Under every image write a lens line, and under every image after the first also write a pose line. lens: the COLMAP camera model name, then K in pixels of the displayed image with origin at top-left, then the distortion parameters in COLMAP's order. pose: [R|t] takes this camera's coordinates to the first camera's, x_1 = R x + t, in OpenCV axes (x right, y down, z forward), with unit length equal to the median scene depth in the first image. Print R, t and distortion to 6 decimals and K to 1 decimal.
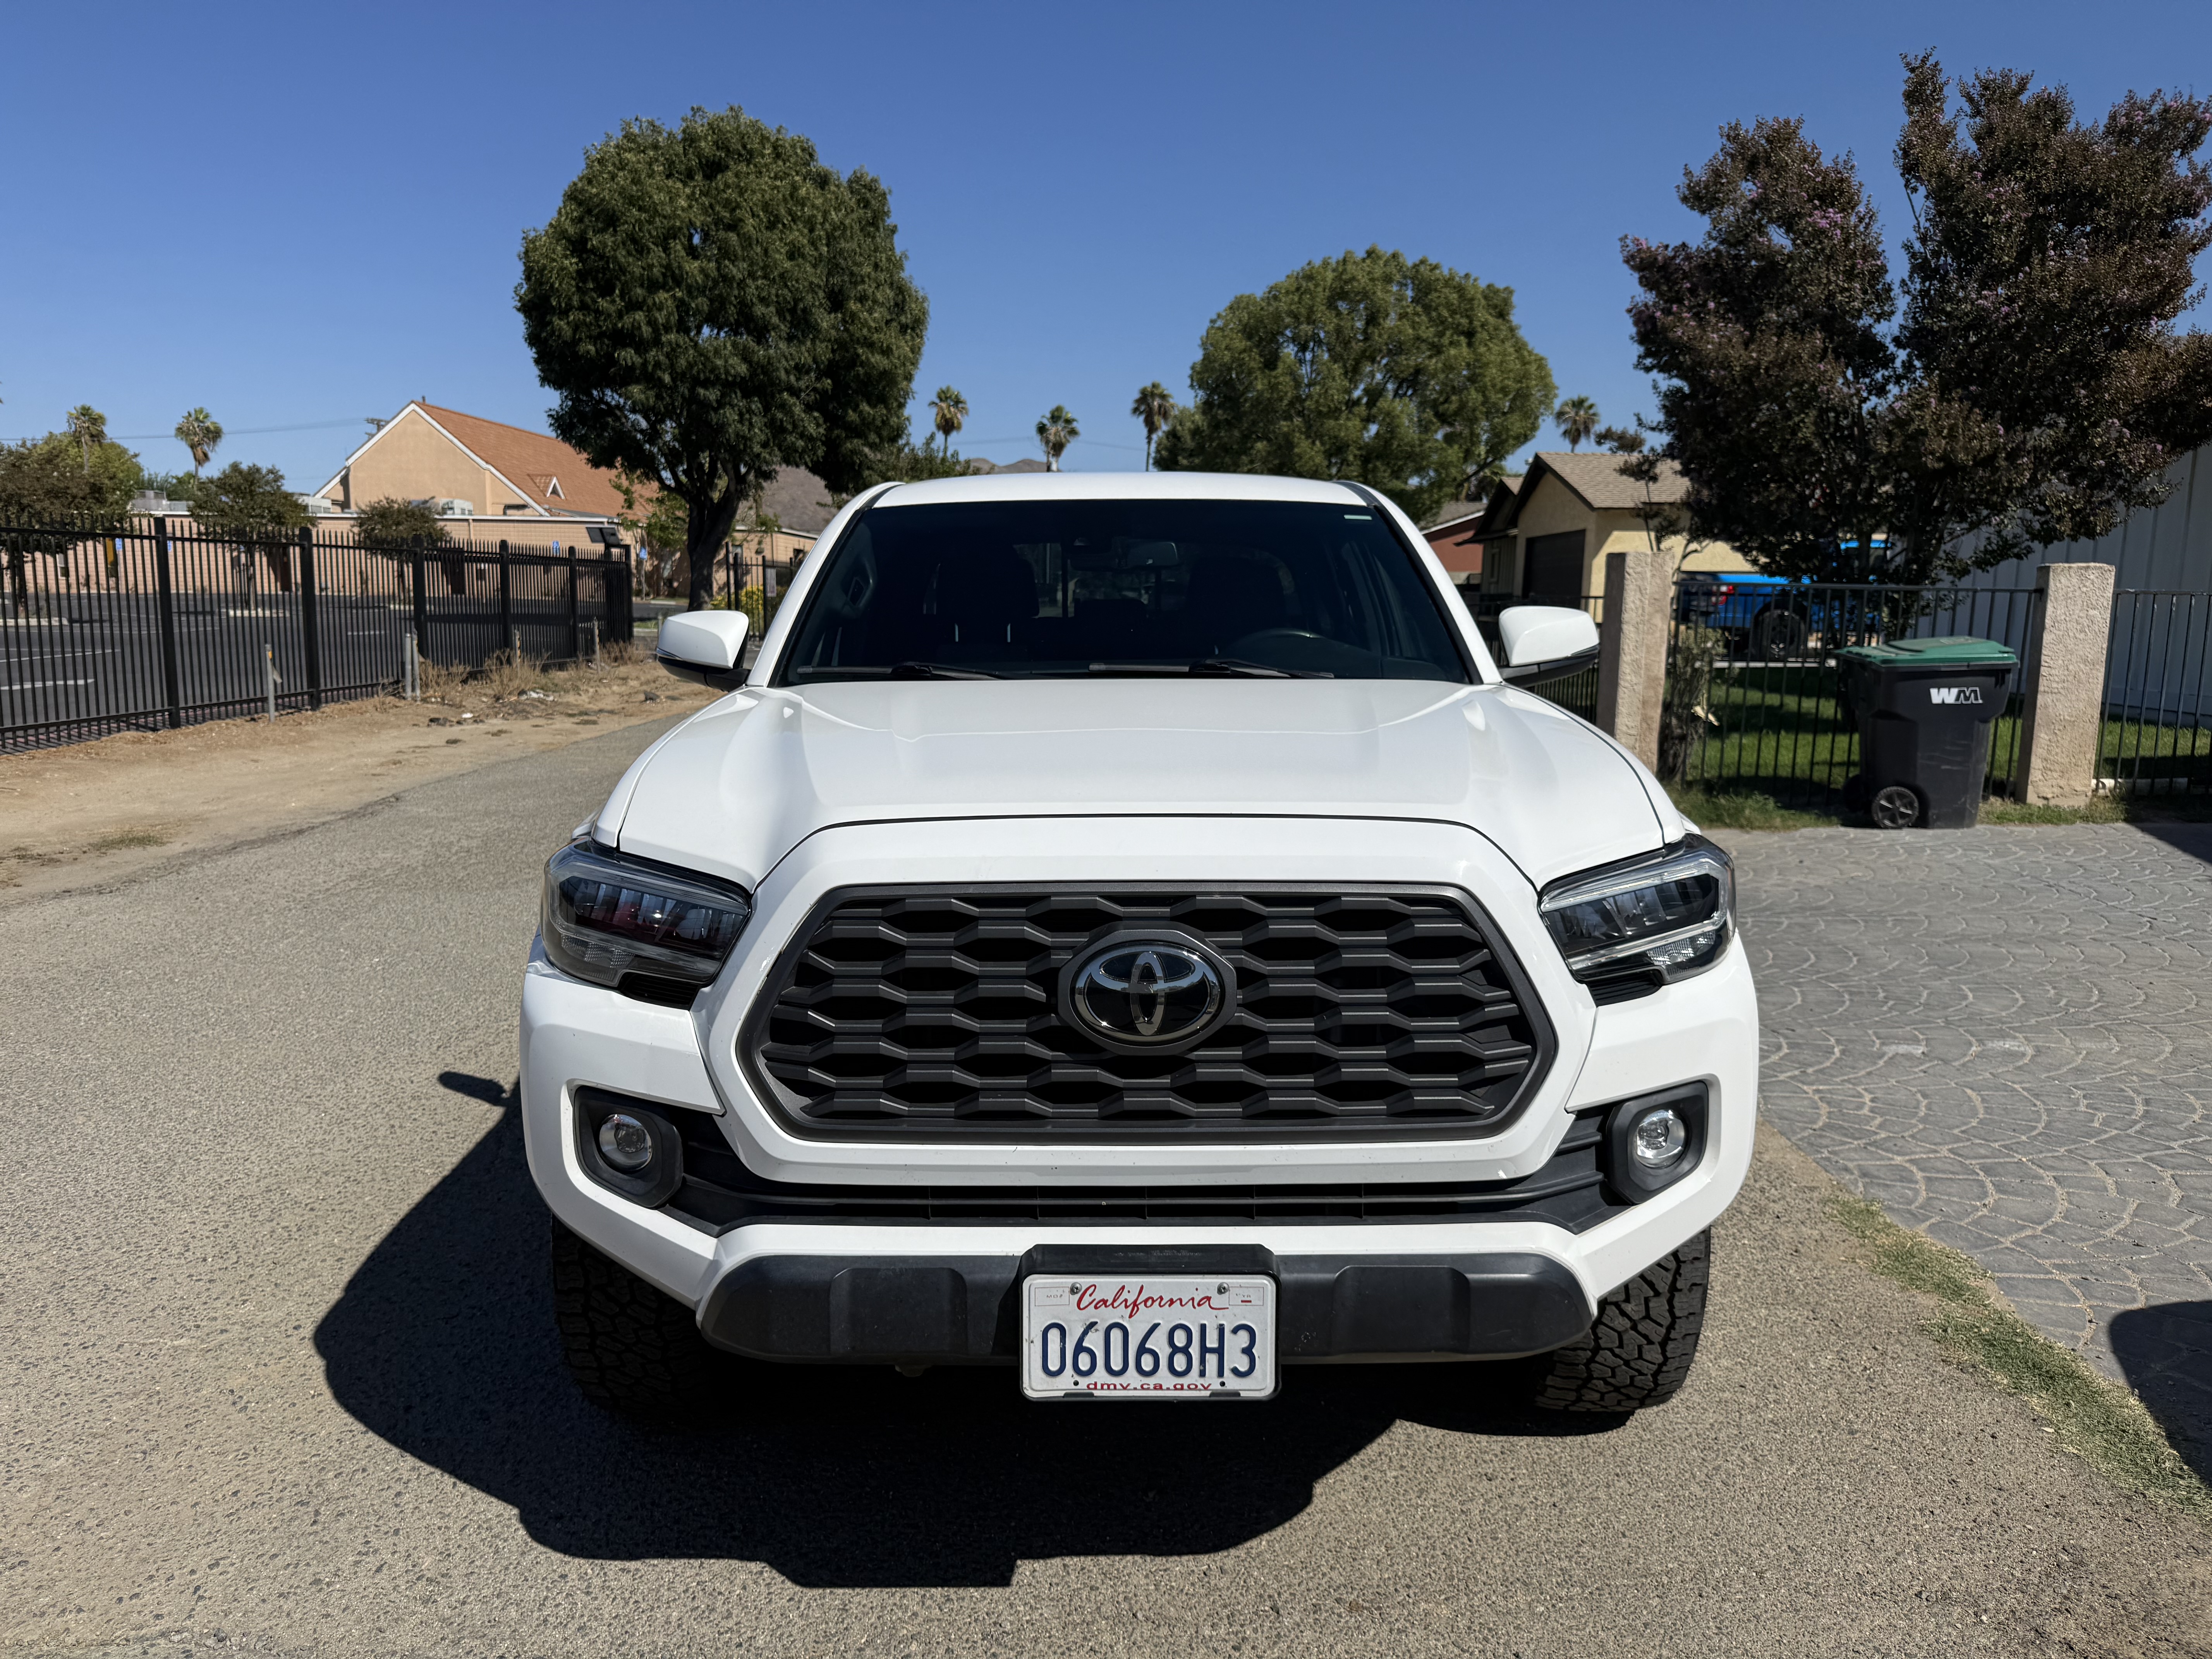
lens RADIAL K [[1536.1, 0, 1099.2], [0, 1536.1, 1059.3], [0, 0, 1]] dist [0.105897, -0.158790]
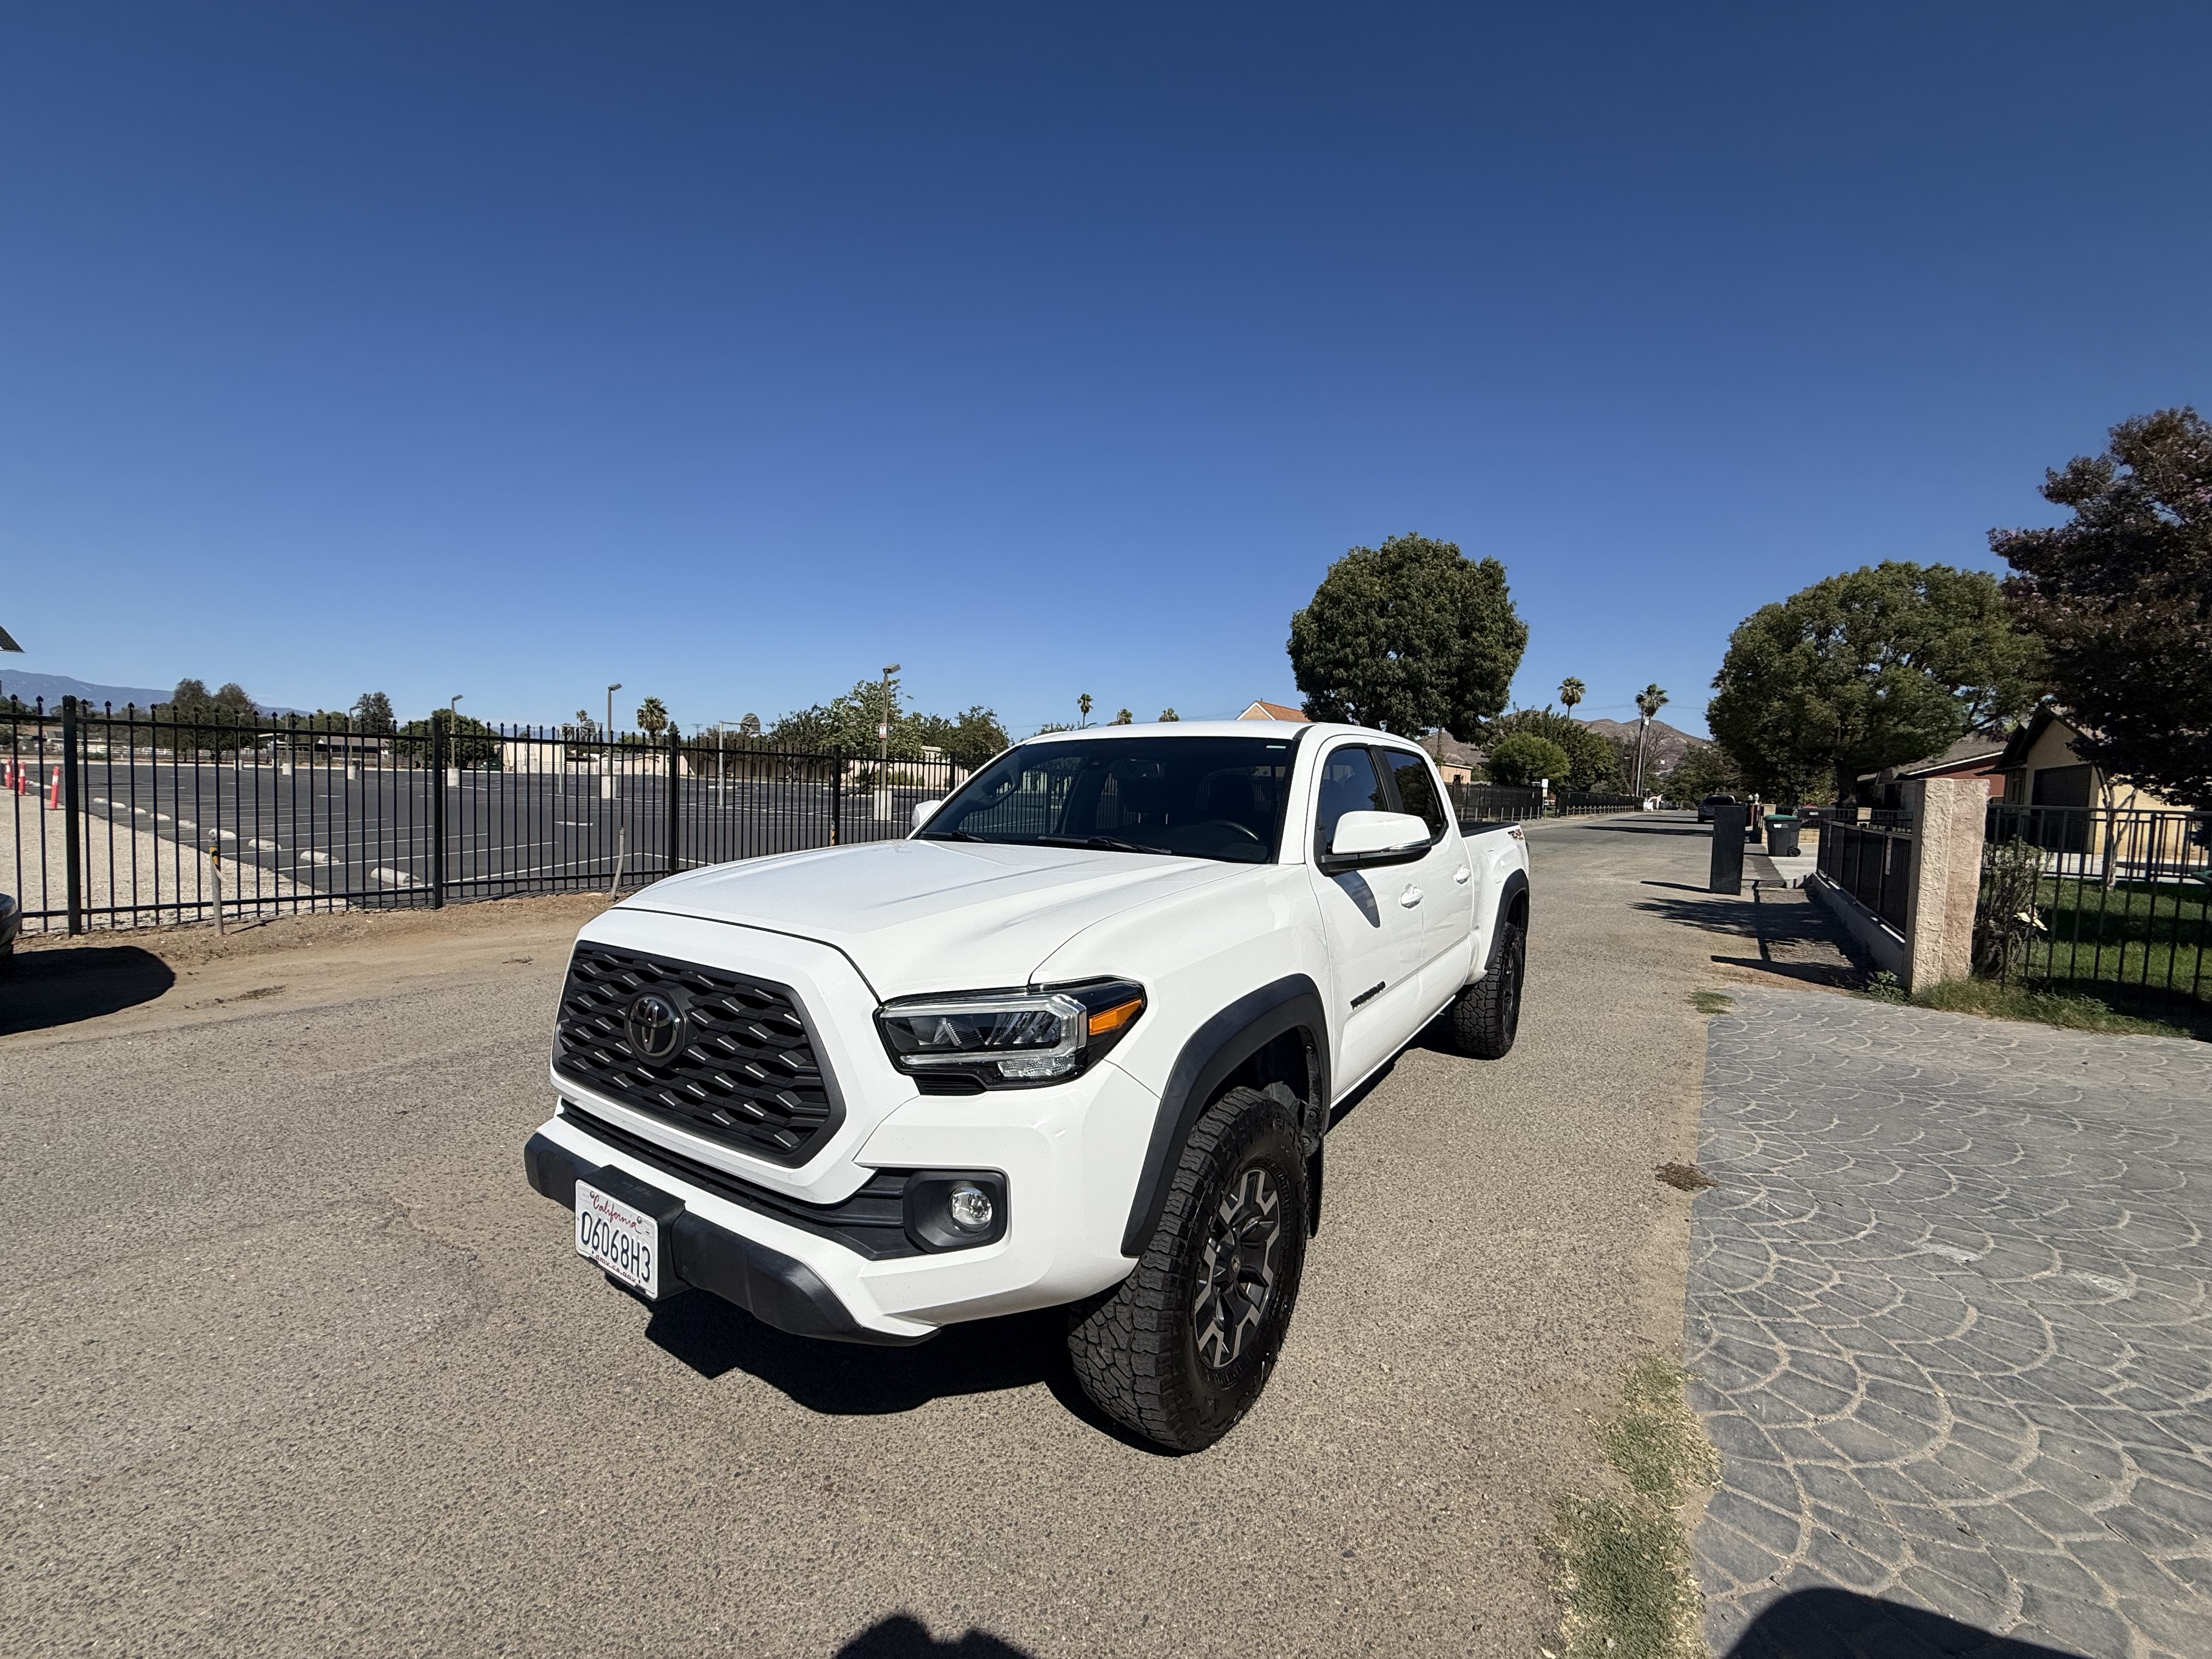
lens RADIAL K [[891.0, 0, 1103.4], [0, 891.0, 945.7], [0, 0, 1]] dist [0.016960, -0.013018]
pose [[0.813491, 0.115351, -0.570023, 0.107144], [-0.187304, 0.979874, -0.069015, -0.016754], [0.550590, 0.162911, 0.818725, 0.053528]]
